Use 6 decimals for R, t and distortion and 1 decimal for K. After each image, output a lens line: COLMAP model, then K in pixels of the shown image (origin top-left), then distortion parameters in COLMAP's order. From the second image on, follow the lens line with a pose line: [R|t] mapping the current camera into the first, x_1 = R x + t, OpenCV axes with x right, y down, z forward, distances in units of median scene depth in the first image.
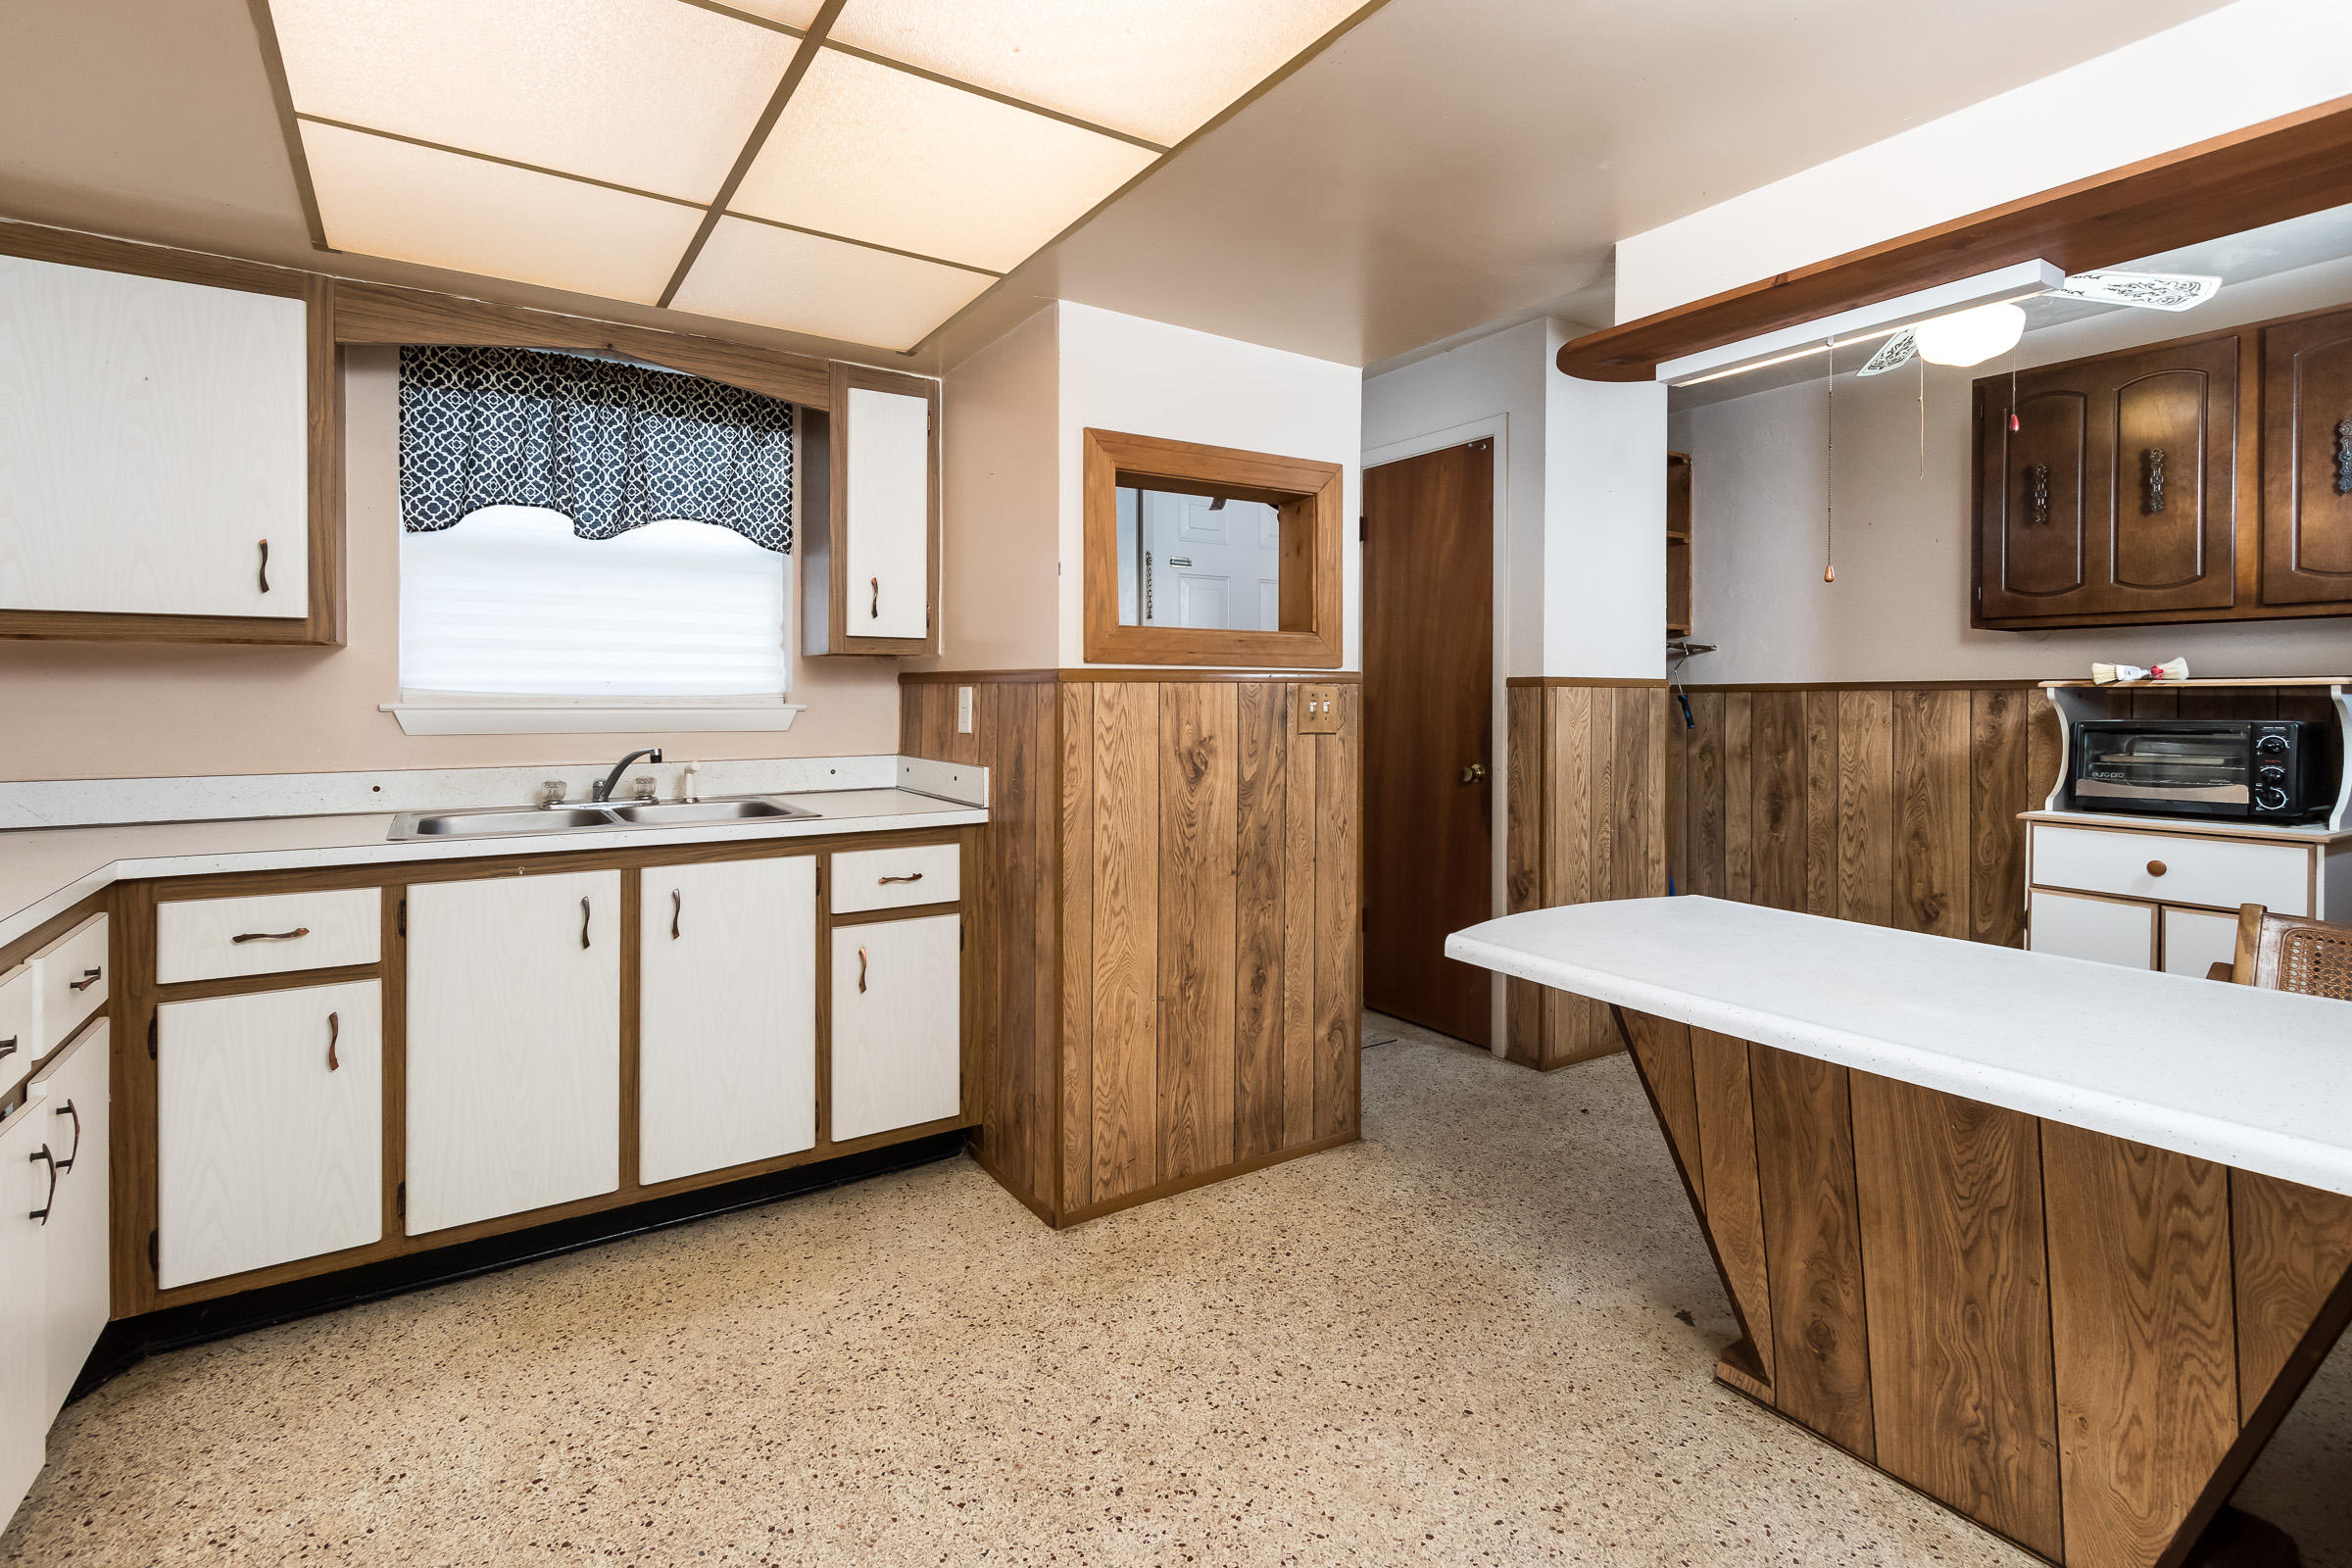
lens RADIAL K [[1098.0, 0, 1175.9], [0, 1098.0, 704.7], [0, 0, 1]] dist [-0.004137, -0.000204]
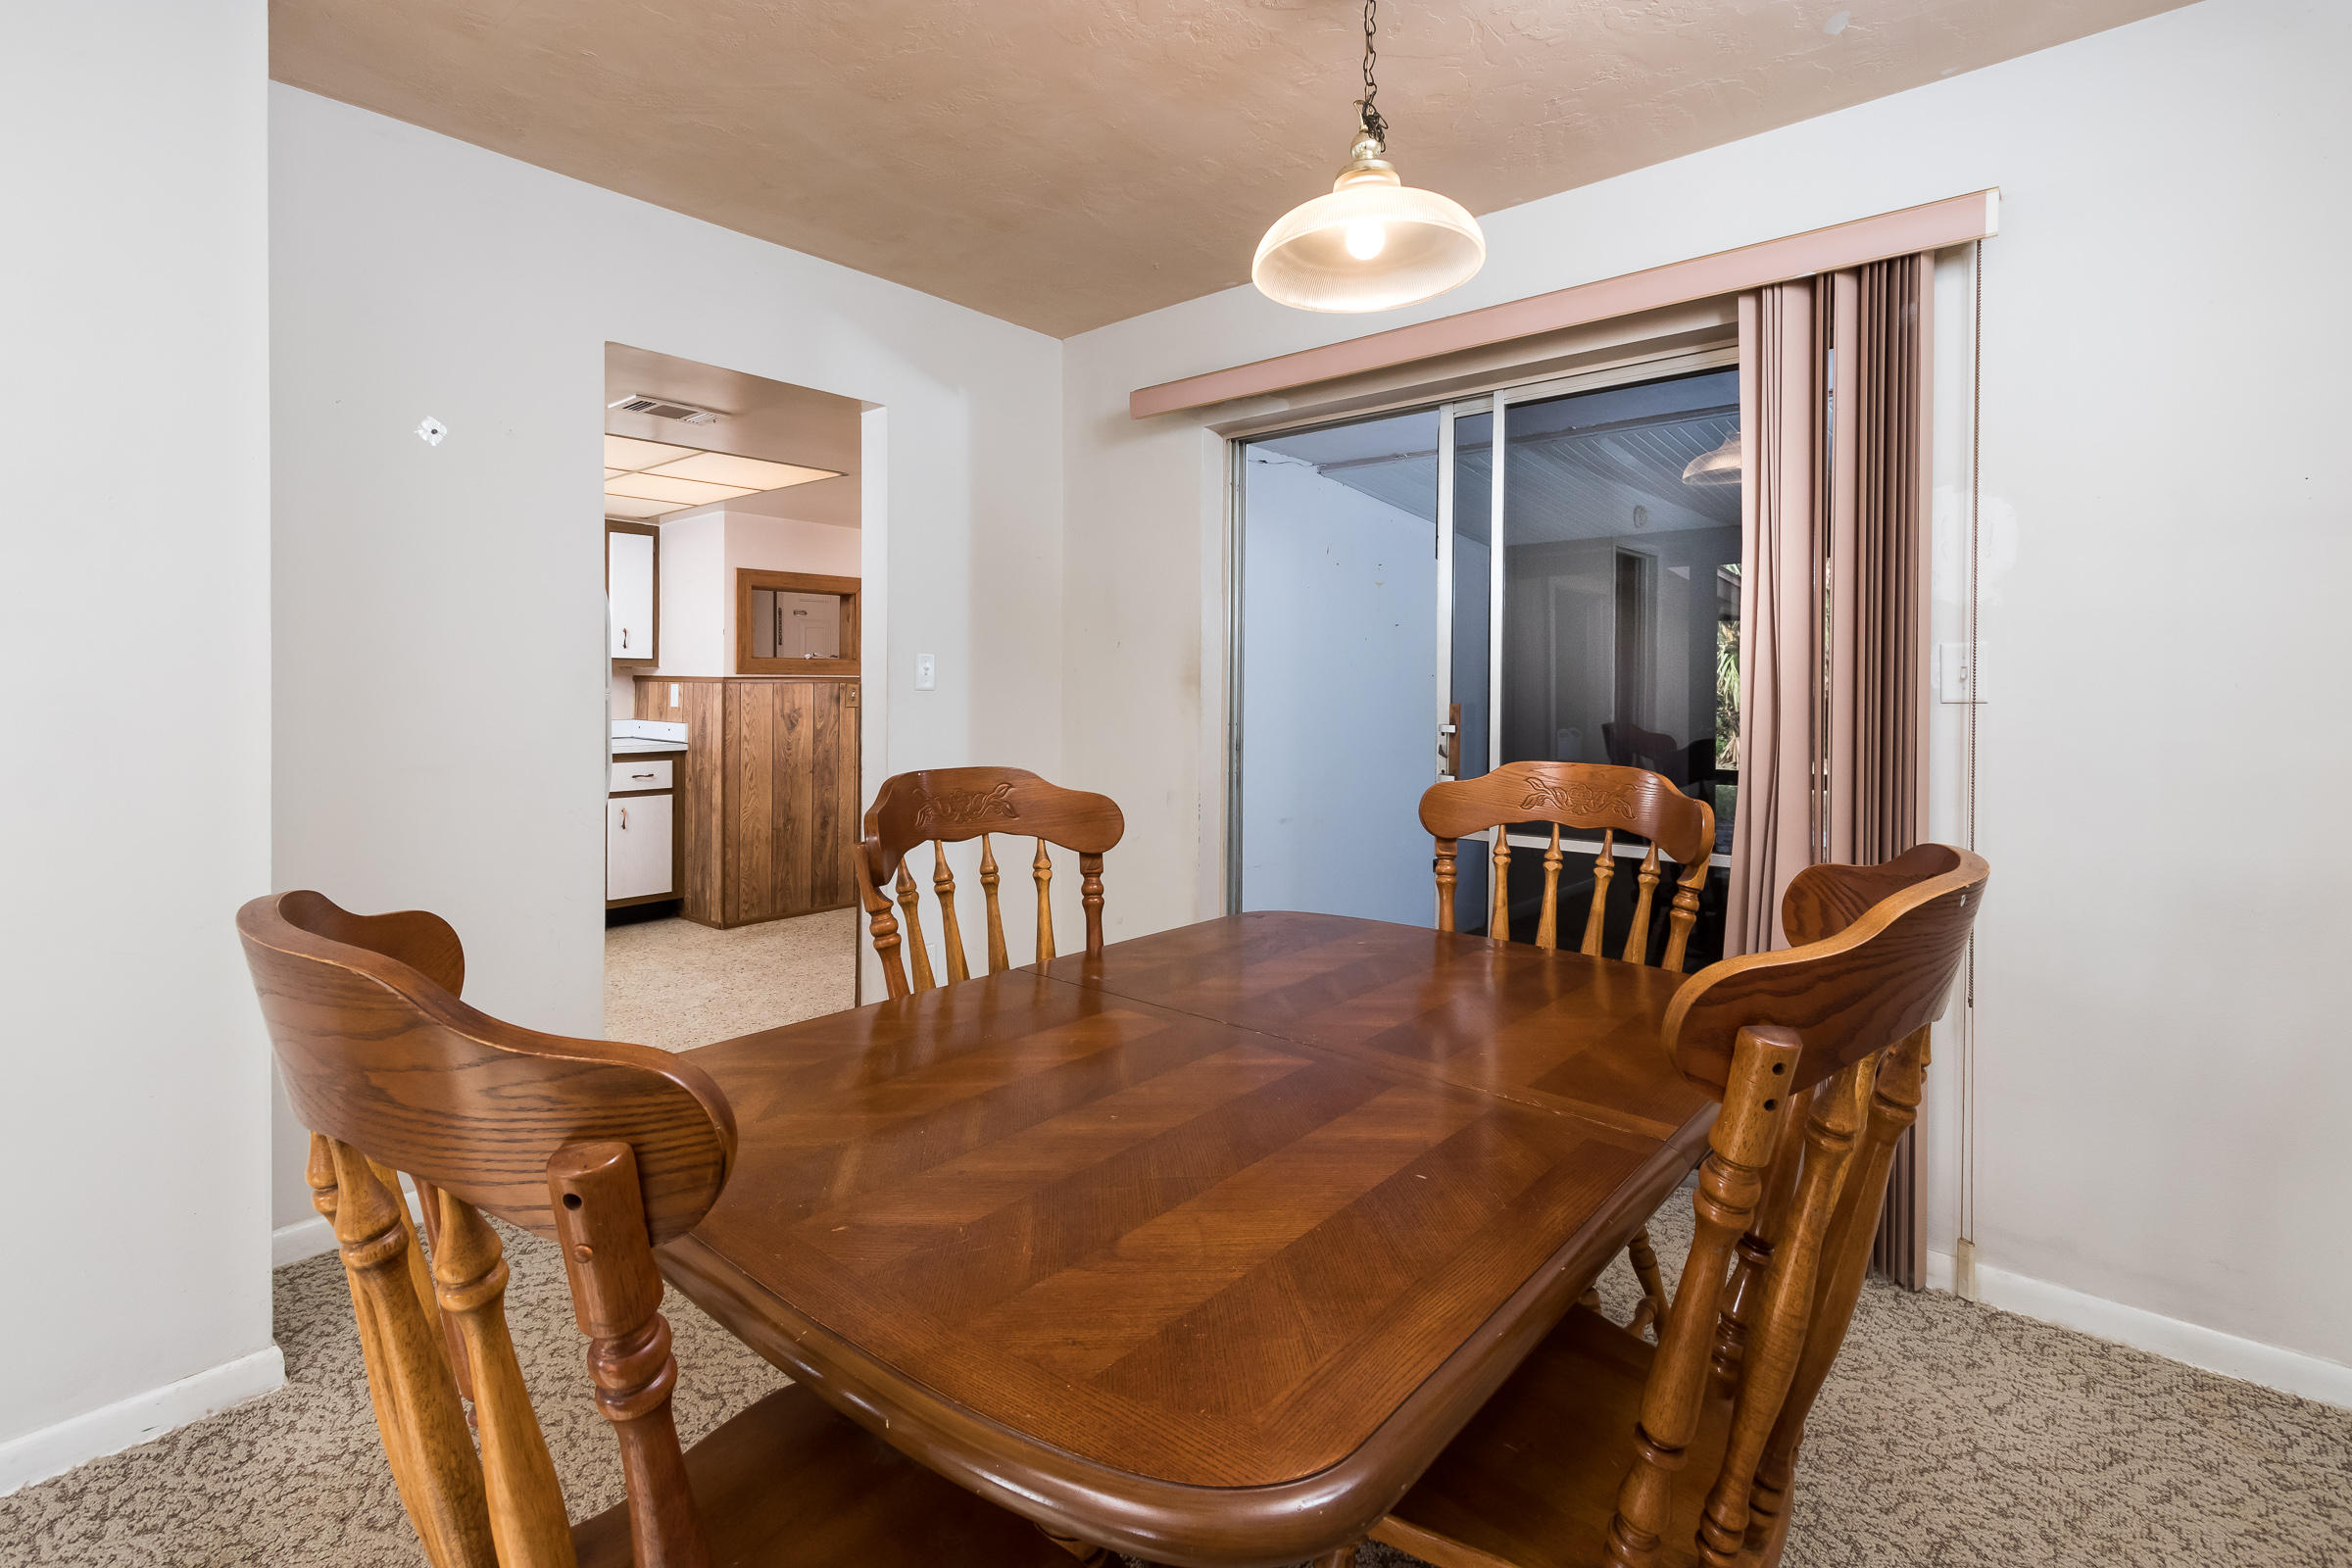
lens RADIAL K [[1098.0, 0, 1173.8], [0, 1098.0, 696.8], [0, 0, 1]] dist [-0.004137, -0.000204]
pose [[0.963016, 0.004502, 0.269407, 0.157097], [-0.005663, 0.999978, 0.003533, -0.005200], [-0.269385, -0.004928, 0.963020, -1.261333]]
